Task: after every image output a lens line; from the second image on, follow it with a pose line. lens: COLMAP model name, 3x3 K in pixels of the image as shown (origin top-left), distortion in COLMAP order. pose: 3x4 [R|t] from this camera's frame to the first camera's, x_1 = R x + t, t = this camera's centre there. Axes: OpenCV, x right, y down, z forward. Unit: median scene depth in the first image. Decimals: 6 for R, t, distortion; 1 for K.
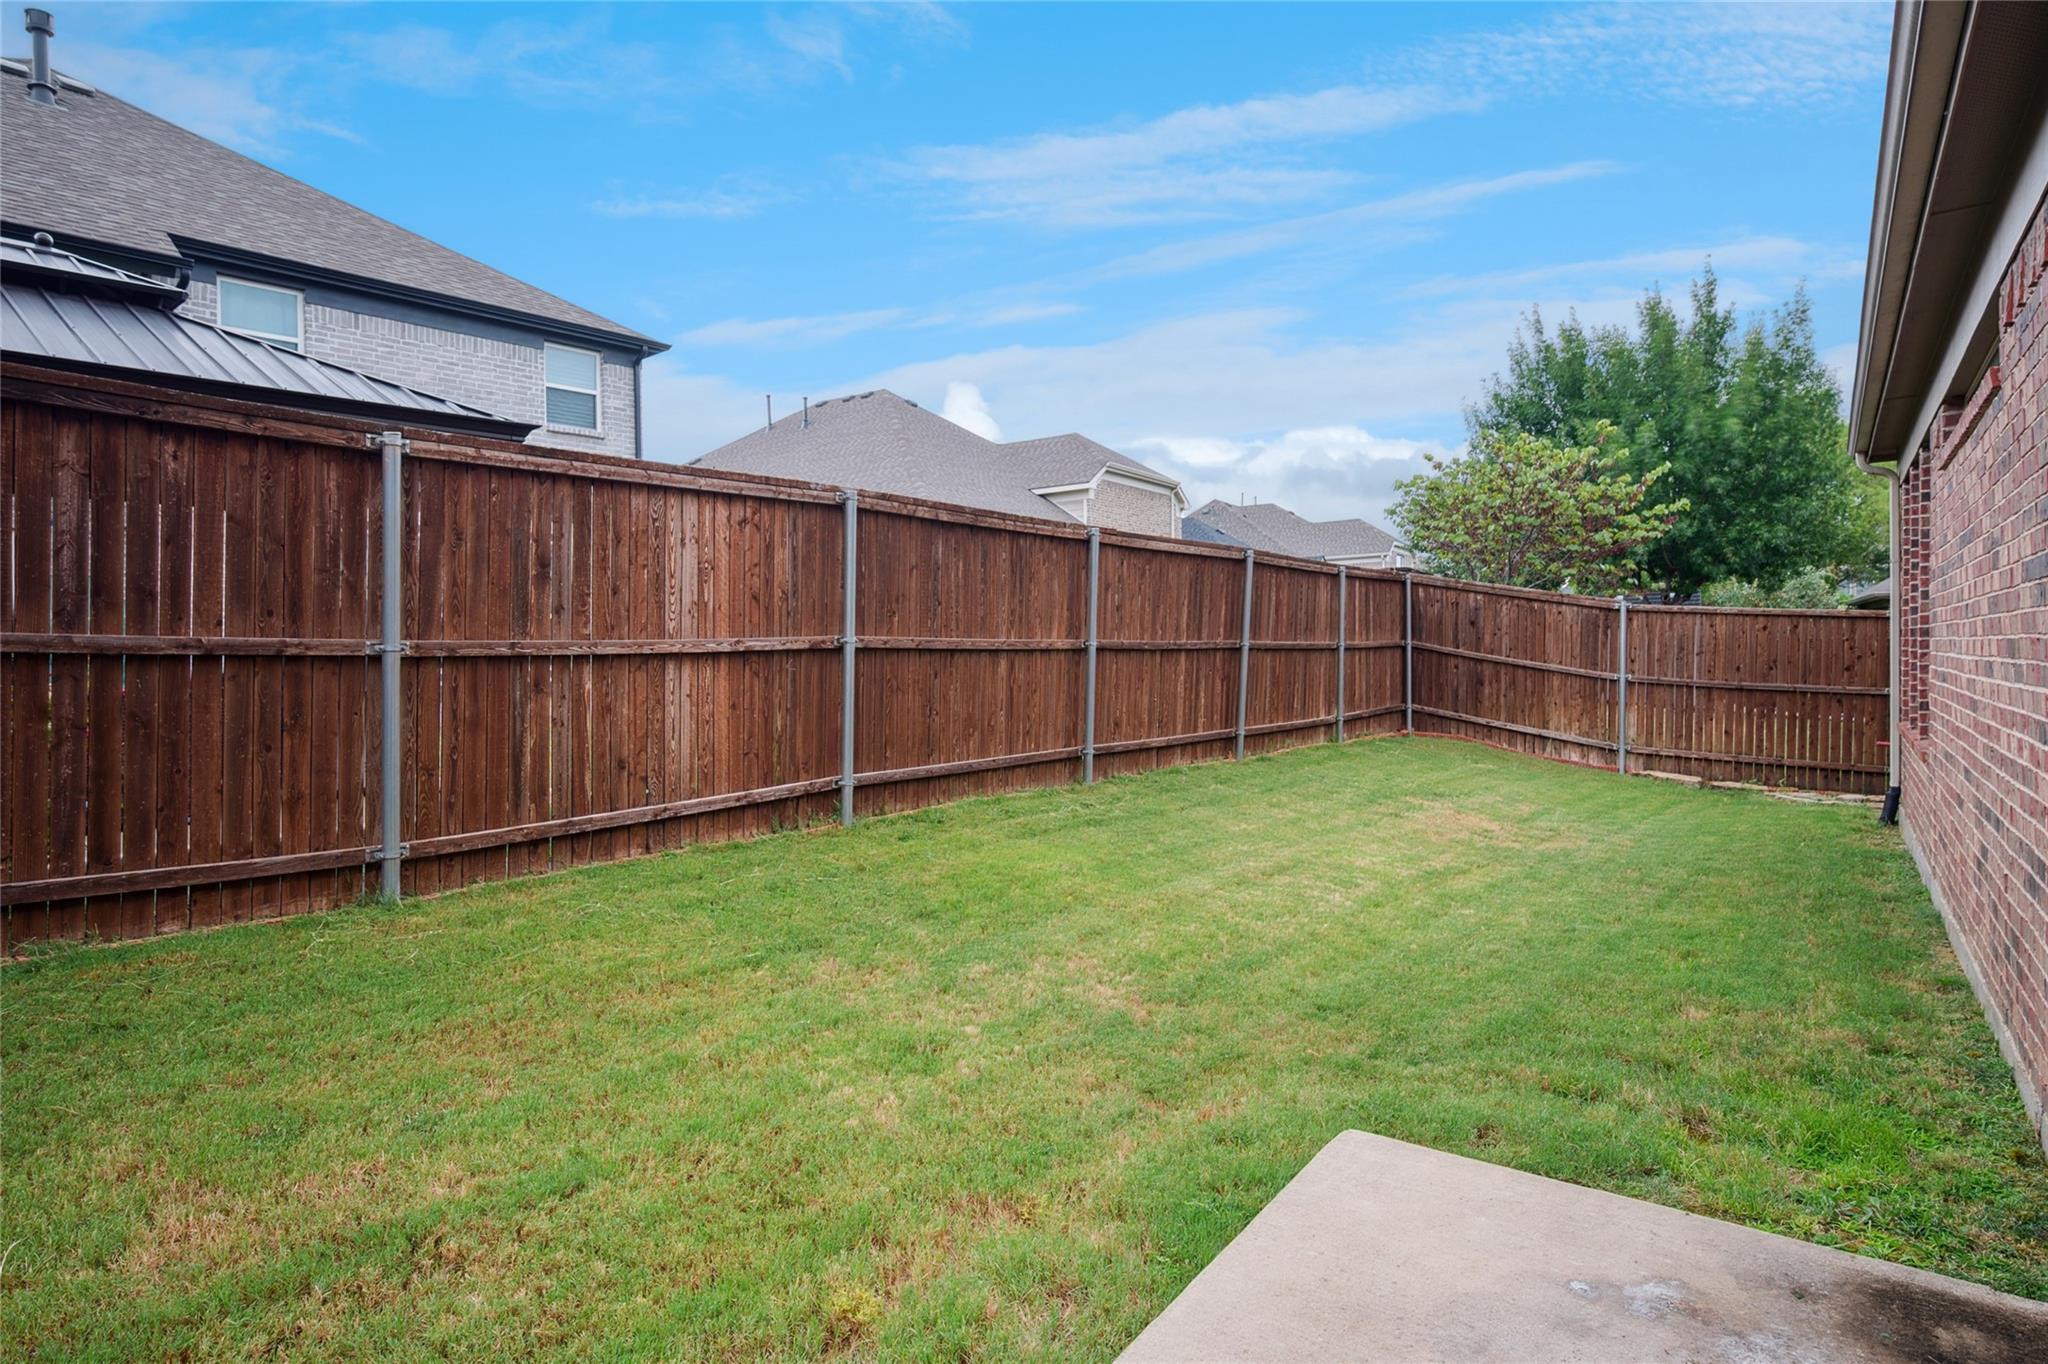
lens RADIAL K [[1123.2, 0, 1024.0], [0, 1123.2, 682.0], [0, 0, 1]] dist [0.033429, 0.000013]
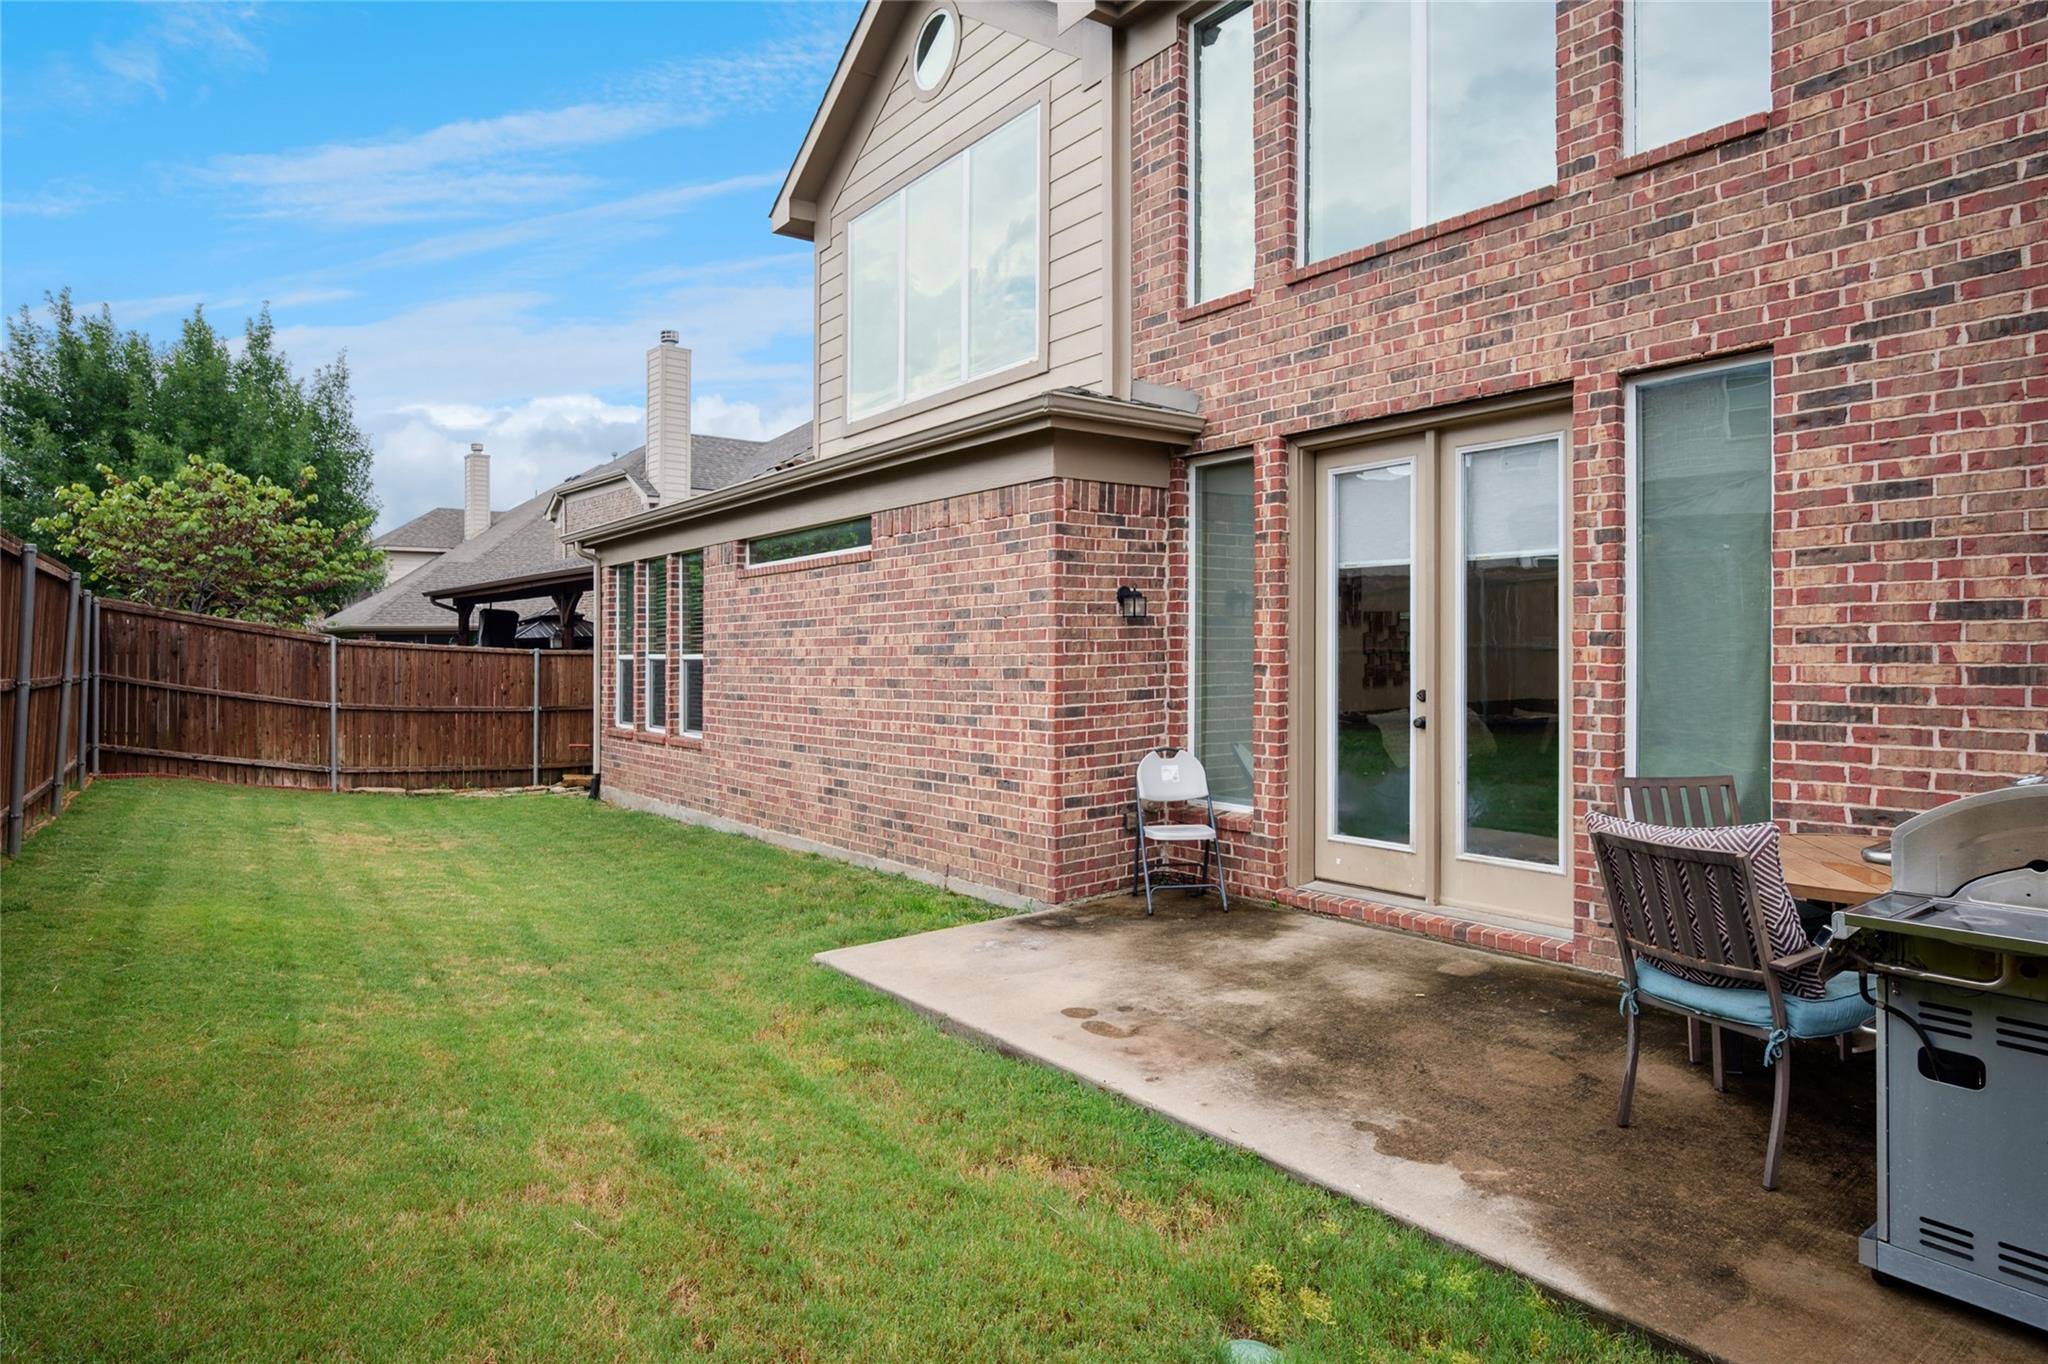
lens RADIAL K [[1123.2, 0, 1024.0], [0, 1123.2, 682.0], [0, 0, 1]] dist [0.033429, 0.000013]
pose [[0.321181, -0.016019, 0.946882, -0.292307], [0.031010, 0.999499, 0.006391, -0.012583], [-0.946510, 0.027311, 0.321517, 0.014165]]
